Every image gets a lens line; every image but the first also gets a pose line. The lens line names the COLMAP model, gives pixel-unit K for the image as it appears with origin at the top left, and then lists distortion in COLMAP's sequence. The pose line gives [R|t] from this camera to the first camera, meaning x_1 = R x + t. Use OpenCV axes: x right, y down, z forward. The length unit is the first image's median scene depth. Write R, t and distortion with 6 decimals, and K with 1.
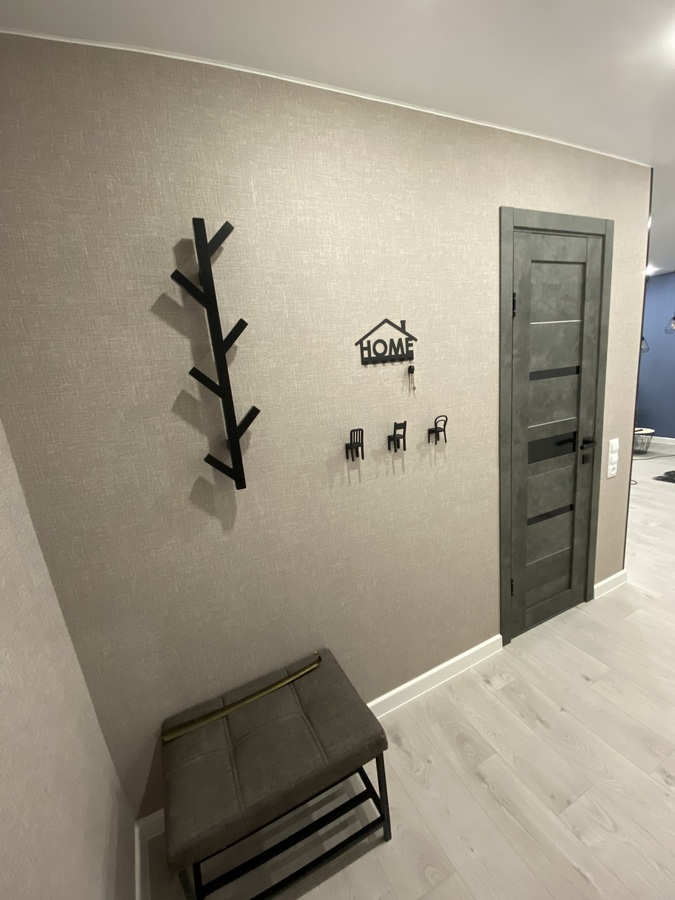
lens RADIAL K [[364.3, 0, 337.5], [0, 364.3, 450.0], [0, 0, 1]] dist [0.015428, -0.023543]
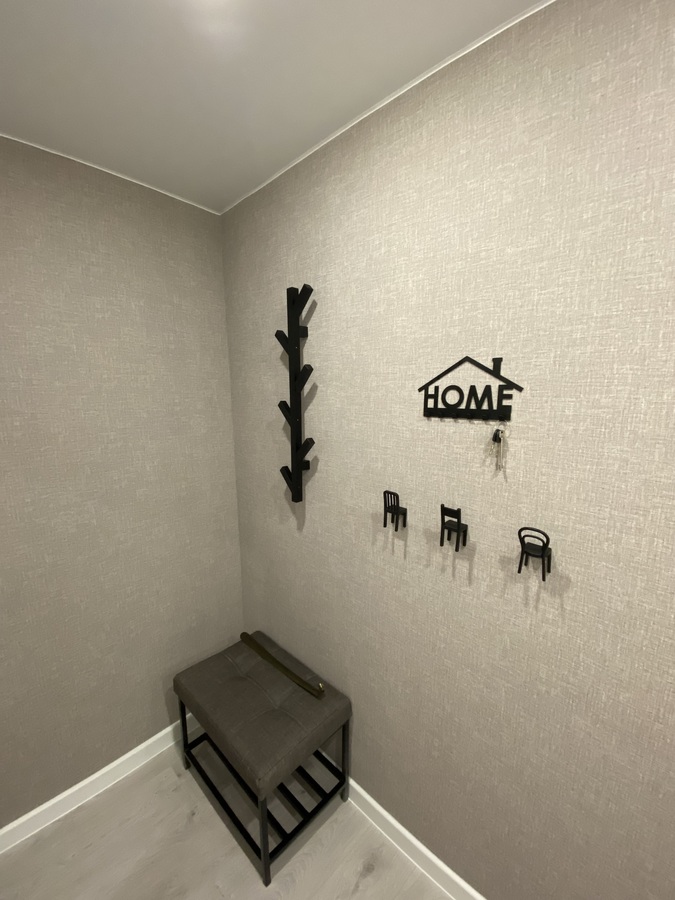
lens RADIAL K [[364.3, 0, 337.5], [0, 364.3, 450.0], [0, 0, 1]] dist [0.015428, -0.023543]
pose [[0.336695, 0.244019, -0.909445, 0.679541], [-0.235419, 0.956979, 0.169617, -0.238805], [0.911710, 0.156991, 0.379657, 0.521453]]
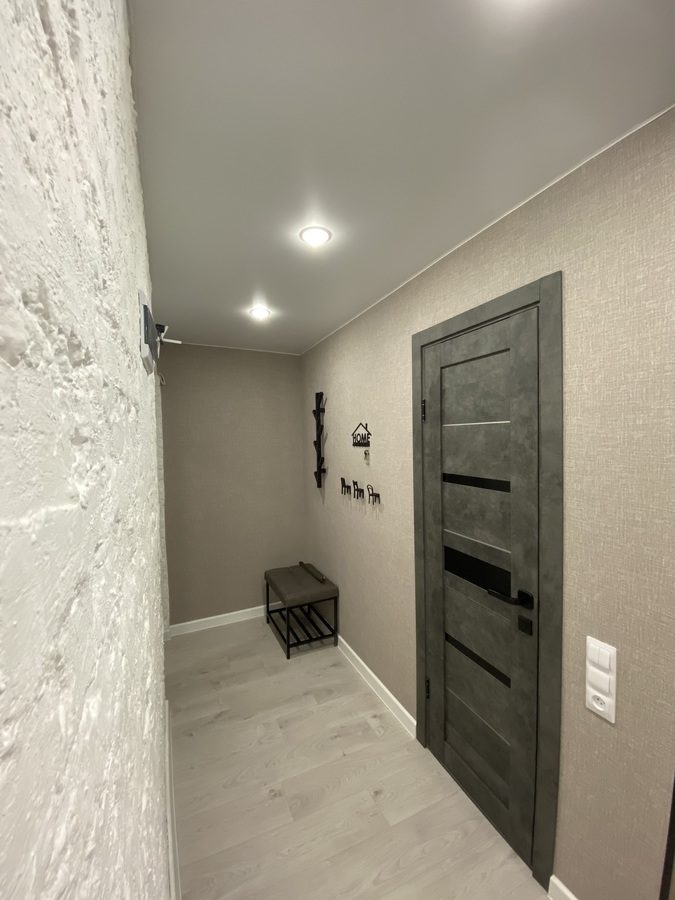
lens RADIAL K [[364.3, 0, 337.5], [0, 364.3, 450.0], [0, 0, 1]] dist [0.015428, -0.023543]
pose [[-0.014968, 0.132189, -0.991111, 1.824484], [-0.203066, 0.970164, 0.132462, -0.421149], [0.979051, 0.203243, 0.012322, 0.850755]]
